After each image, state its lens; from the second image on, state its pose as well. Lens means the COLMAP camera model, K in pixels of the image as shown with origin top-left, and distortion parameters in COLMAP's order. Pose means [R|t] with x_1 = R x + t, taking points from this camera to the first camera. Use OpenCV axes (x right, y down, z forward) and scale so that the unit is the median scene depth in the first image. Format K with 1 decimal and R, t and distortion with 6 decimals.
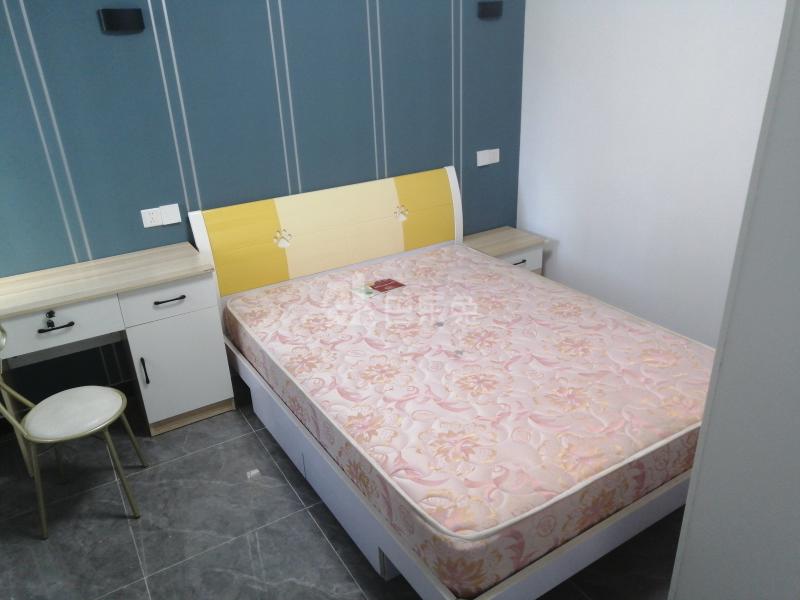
lens RADIAL K [[622.6, 0, 394.0], [0, 622.6, 301.3], [0, 0, 1]] dist [0.004252, 0.019352]
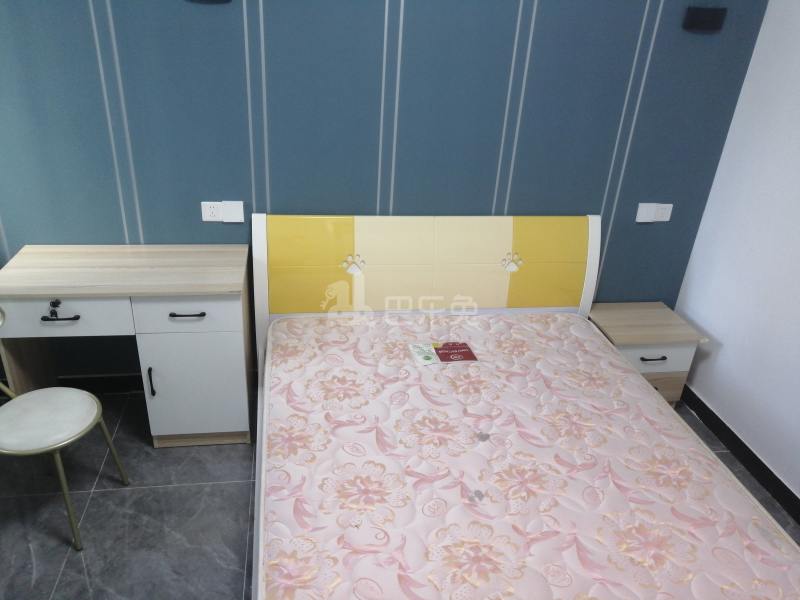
lens RADIAL K [[622.6, 0, 394.7], [0, 622.6, 300.9], [0, 0, 1]] dist [0.004252, 0.019352]
pose [[0.920294, 0.258517, -0.293646, 0.149804], [-0.243329, 0.965962, 0.087801, -0.157984], [0.306349, -0.009351, 0.951873, 0.240232]]
